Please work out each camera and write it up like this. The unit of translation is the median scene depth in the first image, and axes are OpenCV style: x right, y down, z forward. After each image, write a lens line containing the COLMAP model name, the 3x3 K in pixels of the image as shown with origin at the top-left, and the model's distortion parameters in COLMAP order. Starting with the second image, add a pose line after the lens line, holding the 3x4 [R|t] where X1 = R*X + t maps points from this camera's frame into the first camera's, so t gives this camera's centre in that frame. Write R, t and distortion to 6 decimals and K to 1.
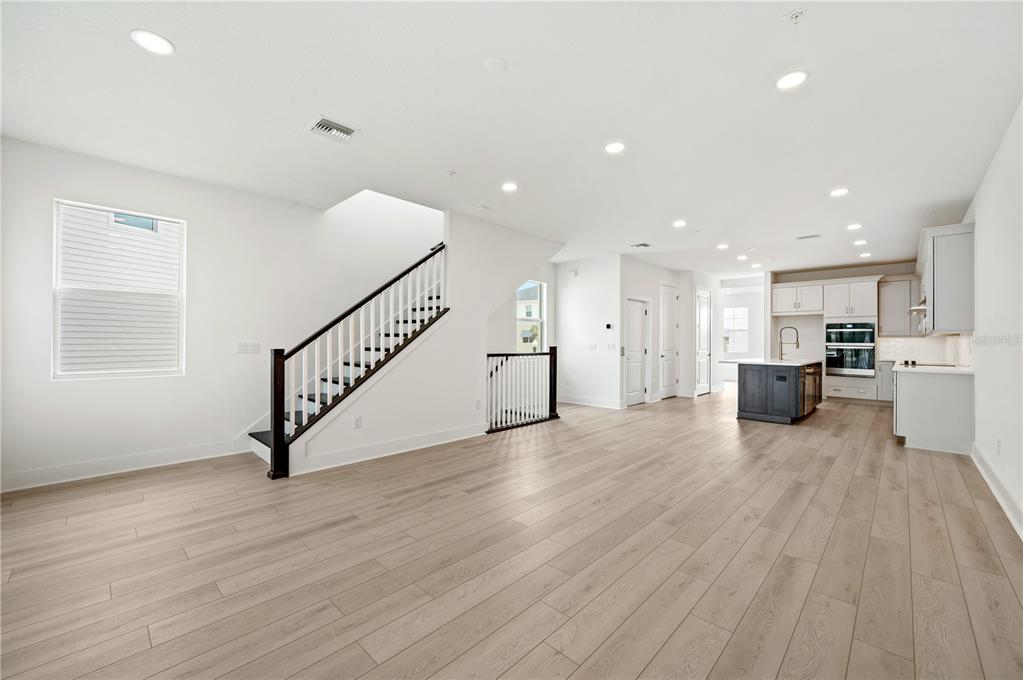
lens RADIAL K [[412.7, 0, 511.5], [0, 412.7, 340.0], [0, 0, 1]] dist [0.001233, 0.000148]
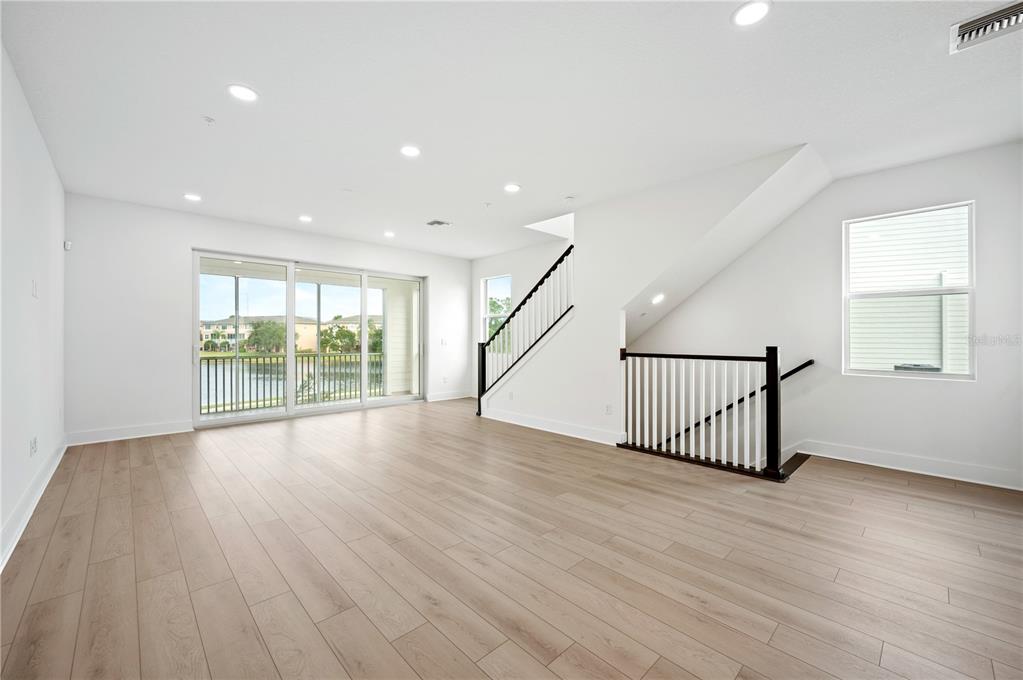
lens RADIAL K [[412.7, 0, 511.5], [0, 412.7, 340.0], [0, 0, 1]] dist [0.001233, 0.000148]
pose [[-0.059771, -0.001827, -0.998210, 0.940549], [0.003456, 0.999992, -0.002037, 0.009859], [0.998206, -0.003572, -0.059765, 0.970821]]
